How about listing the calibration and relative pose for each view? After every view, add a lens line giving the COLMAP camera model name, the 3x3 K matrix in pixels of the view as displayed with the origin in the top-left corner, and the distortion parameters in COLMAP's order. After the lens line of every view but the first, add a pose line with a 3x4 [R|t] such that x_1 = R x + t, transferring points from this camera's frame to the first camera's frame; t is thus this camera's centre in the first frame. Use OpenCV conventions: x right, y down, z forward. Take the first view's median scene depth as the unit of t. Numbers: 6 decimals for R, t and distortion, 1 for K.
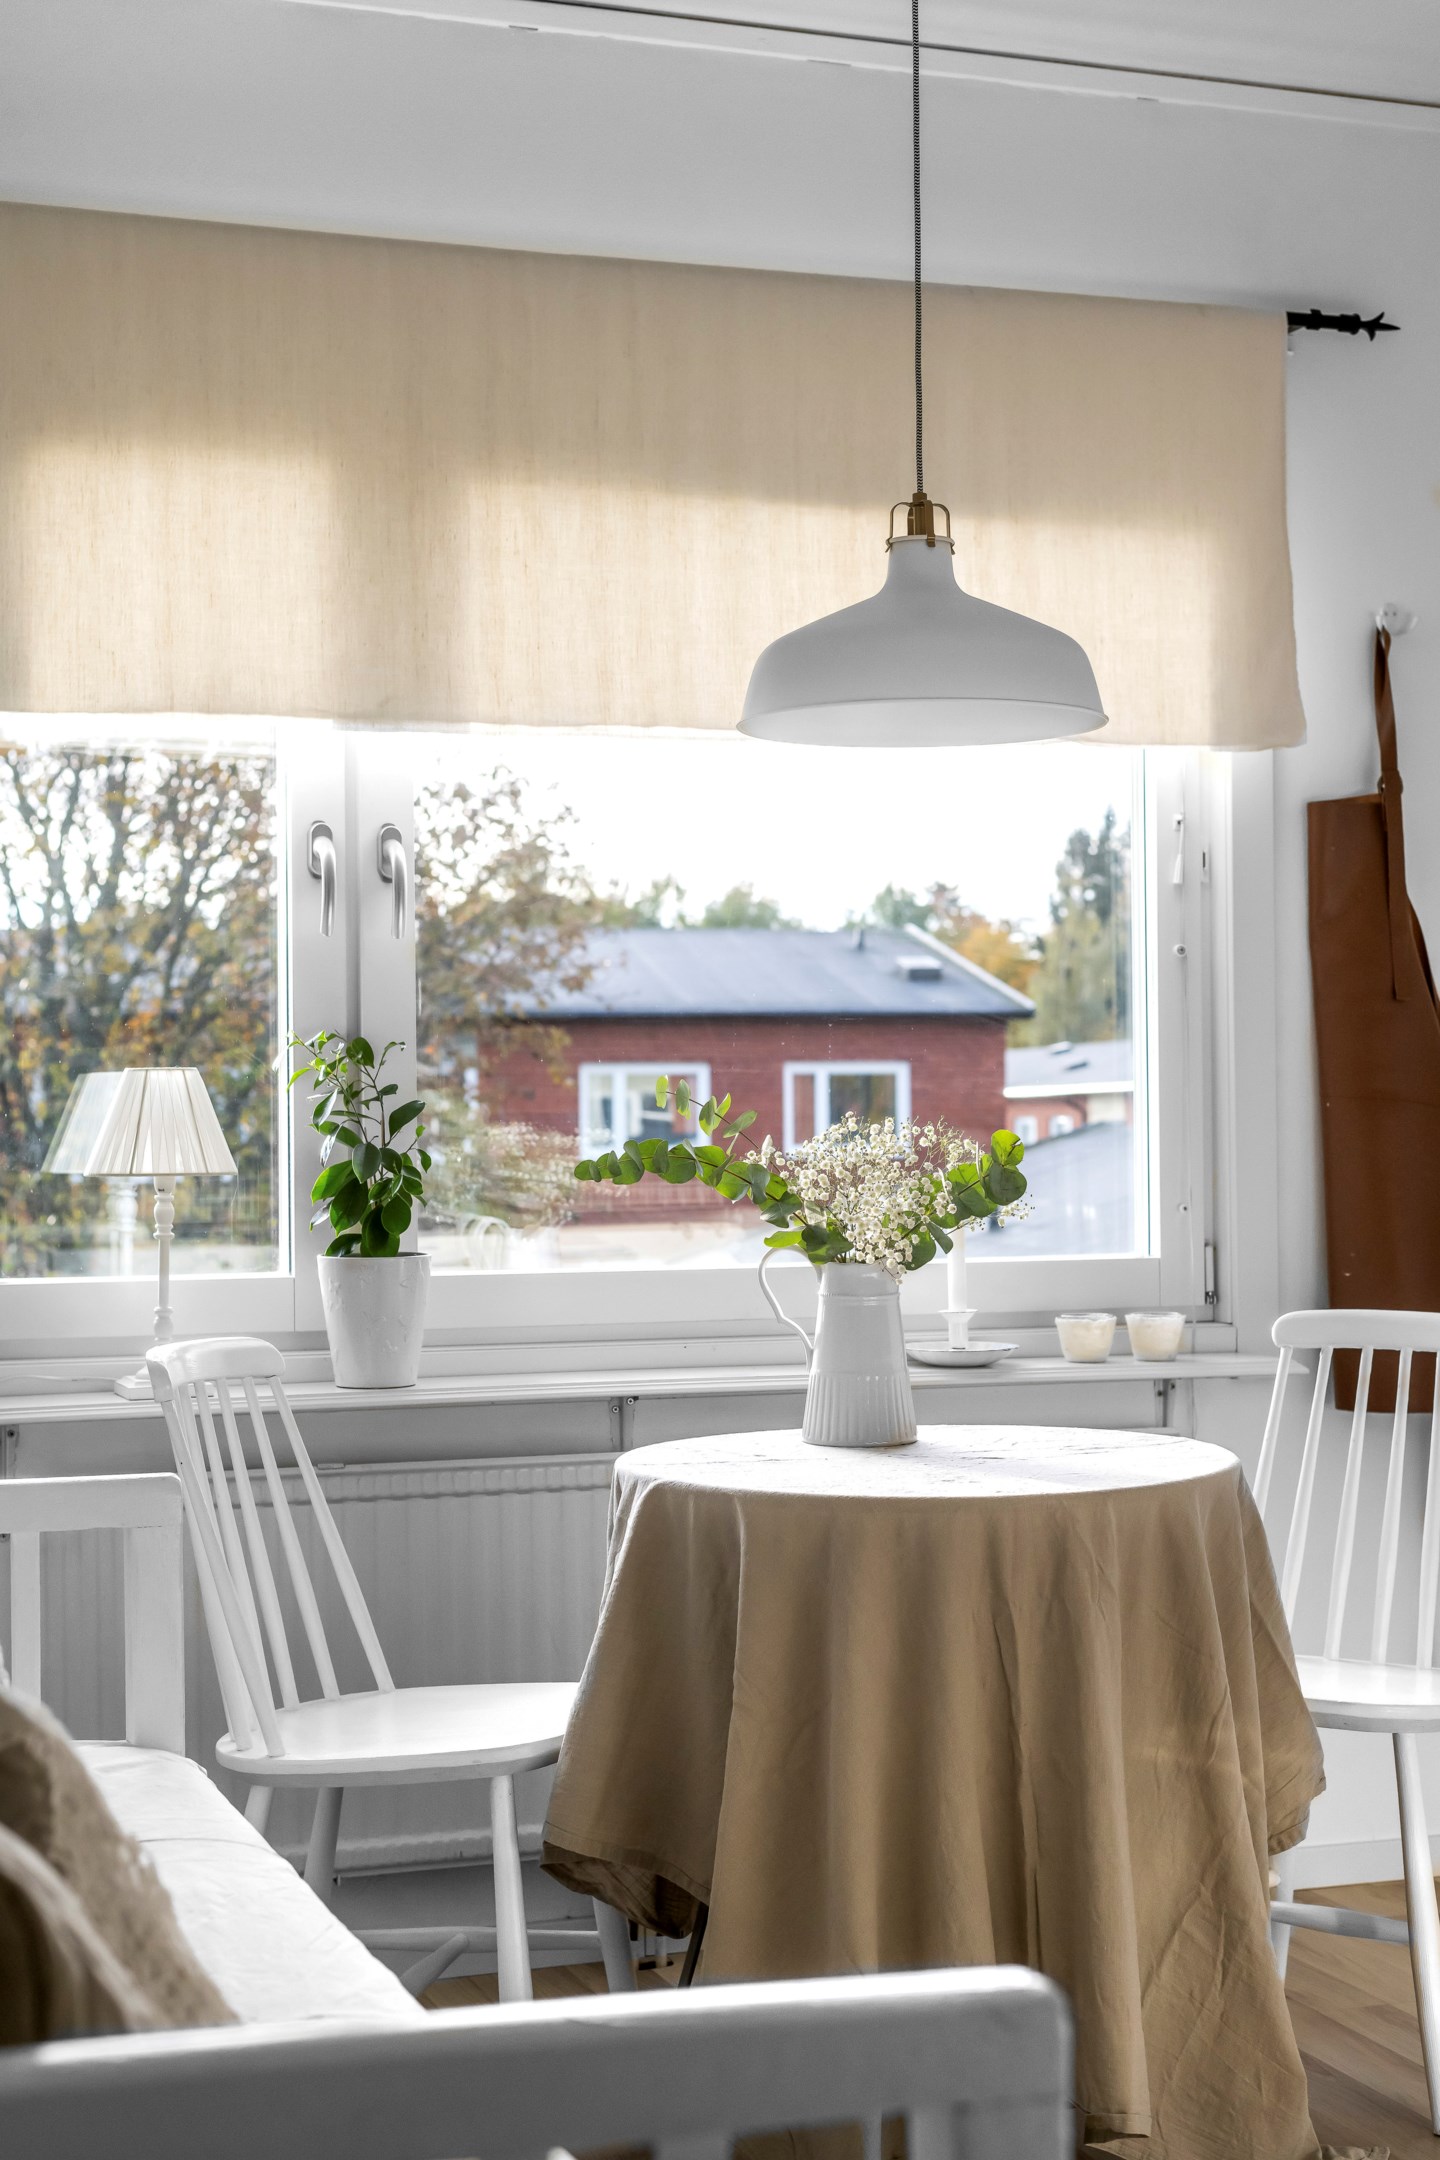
lens RADIAL K [[3161.1, 0, 720.0], [0, 3161.1, 1080.0], [0, 0, 1]] dist [0.002631, 0.020510]
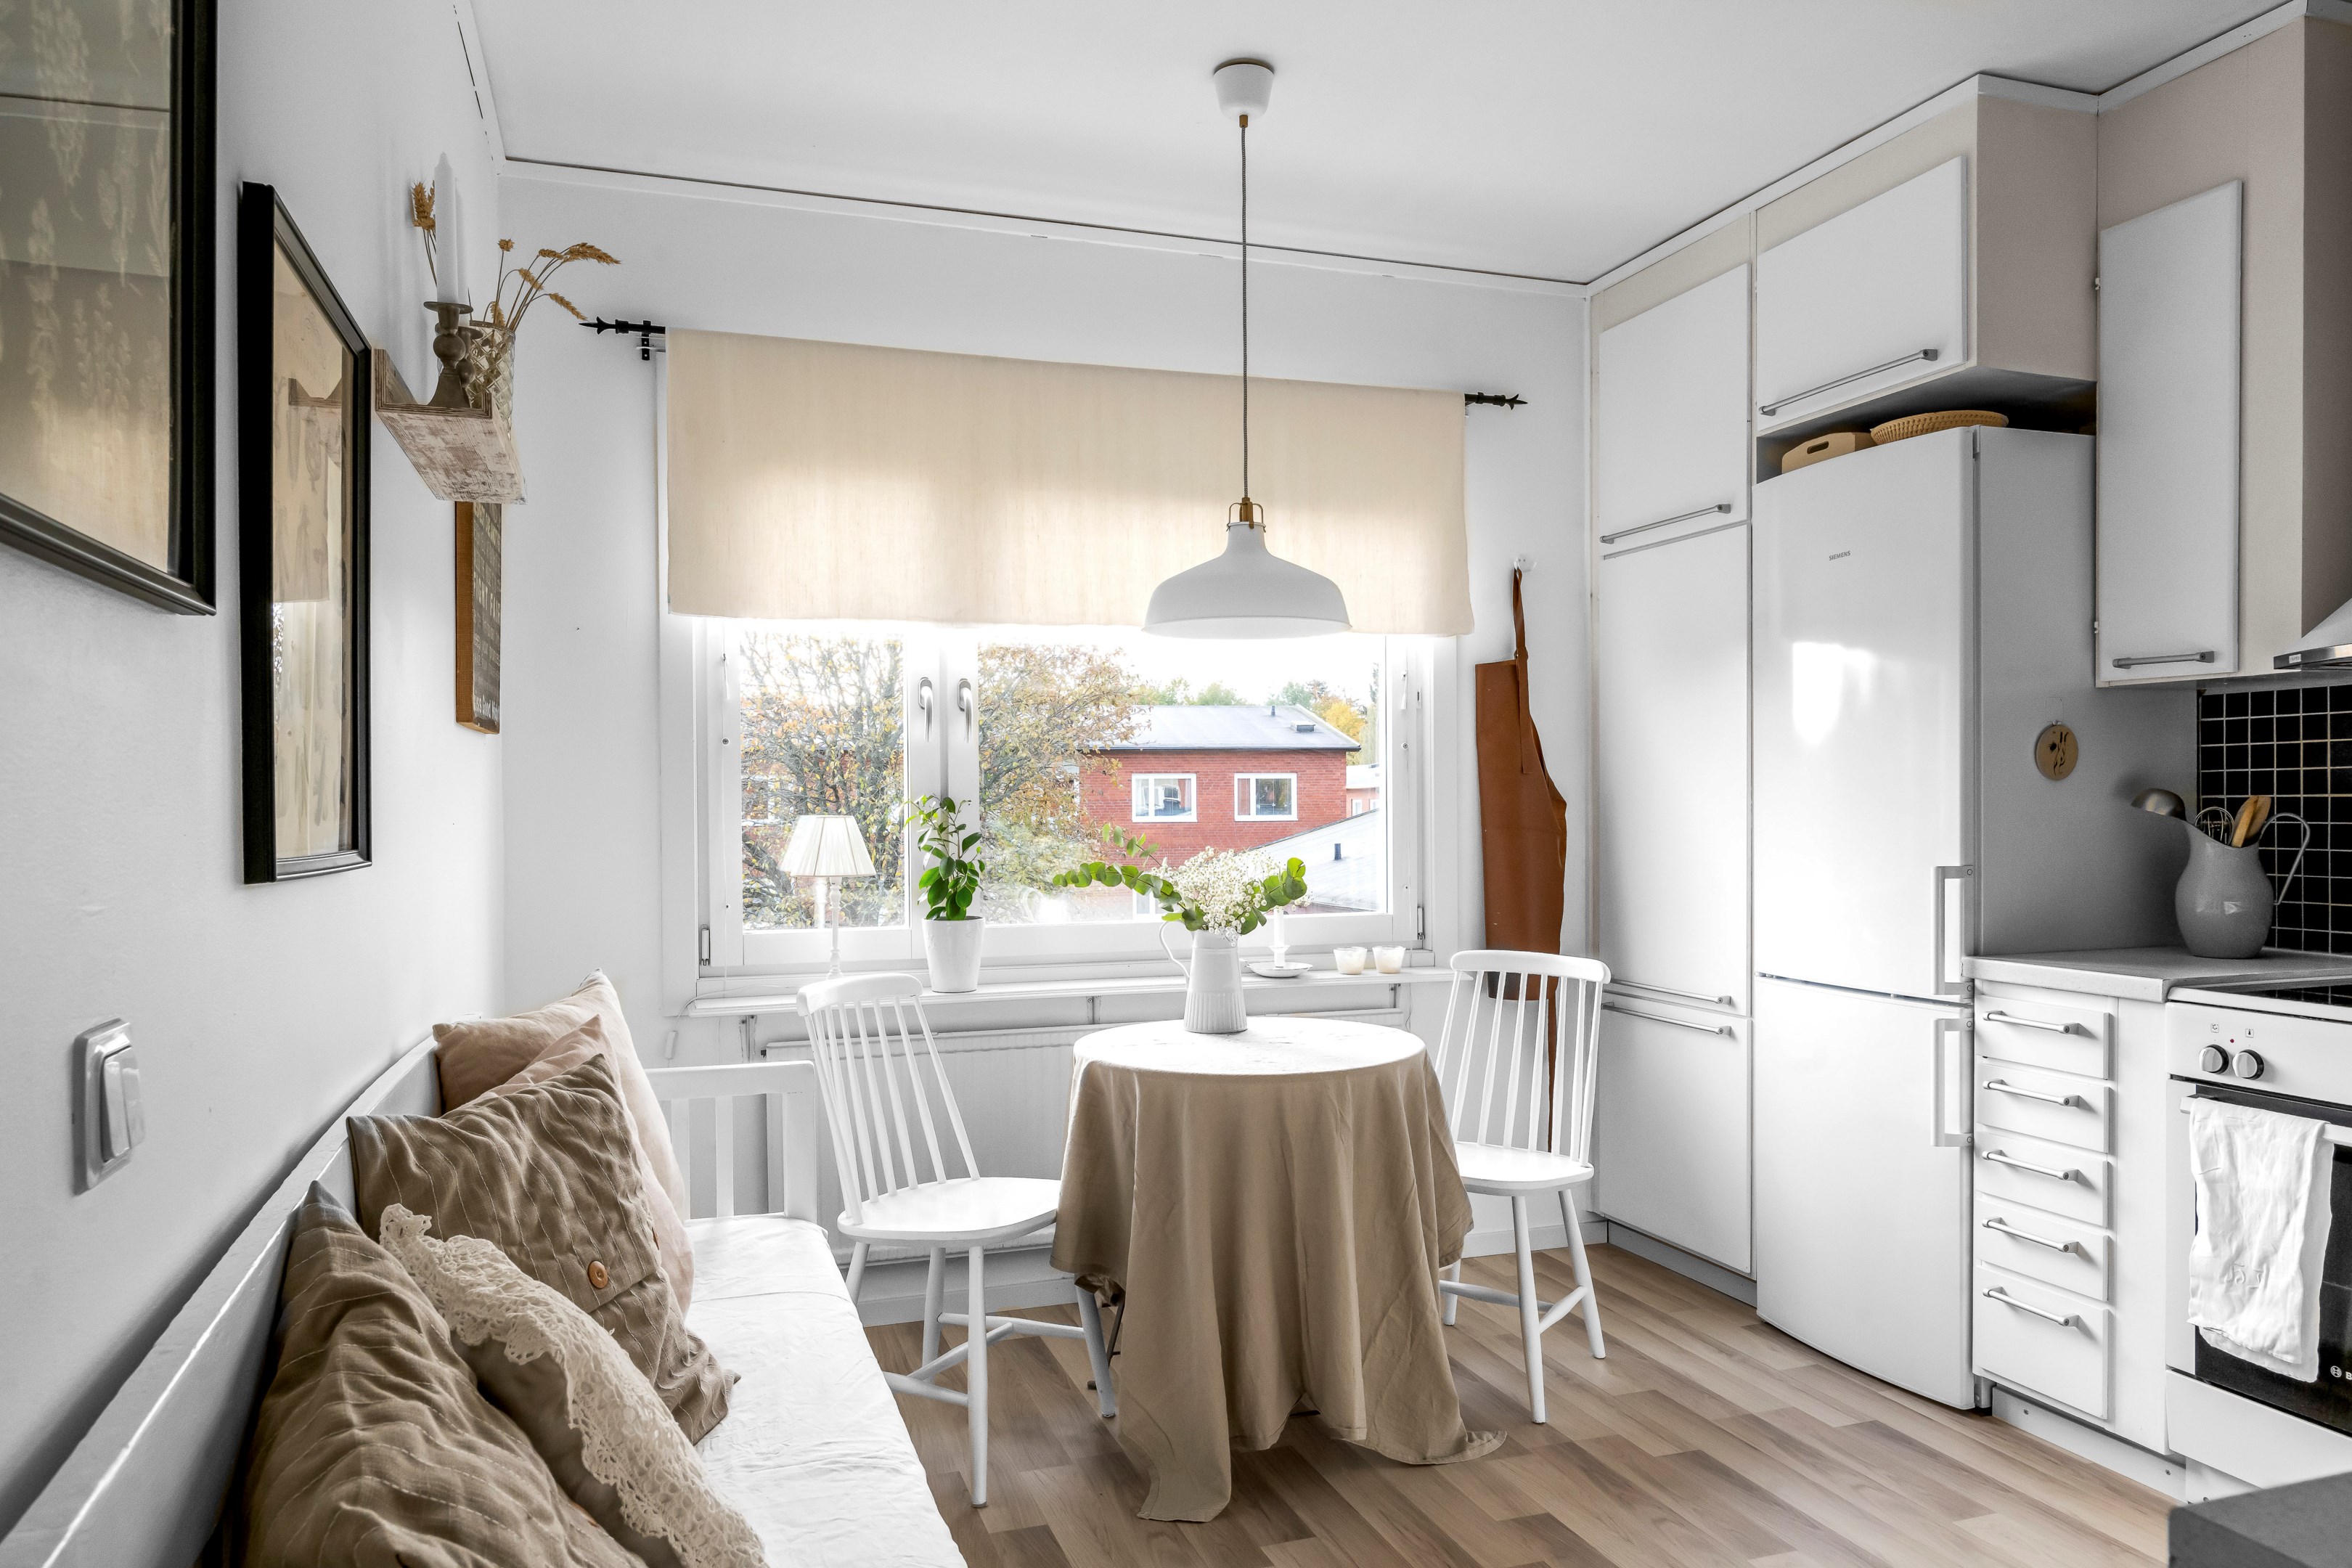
lens RADIAL K [[1551.1, 0, 1187.6], [0, 1551.1, 811.7], [0, 0, 1]] dist [-0.006993, -0.000528]
pose [[0.999867, 0.002234, -0.016176, 0.039235], [-0.001844, 0.999709, 0.024059, -0.027465], [0.016225, -0.024026, 0.999580, 0.115843]]
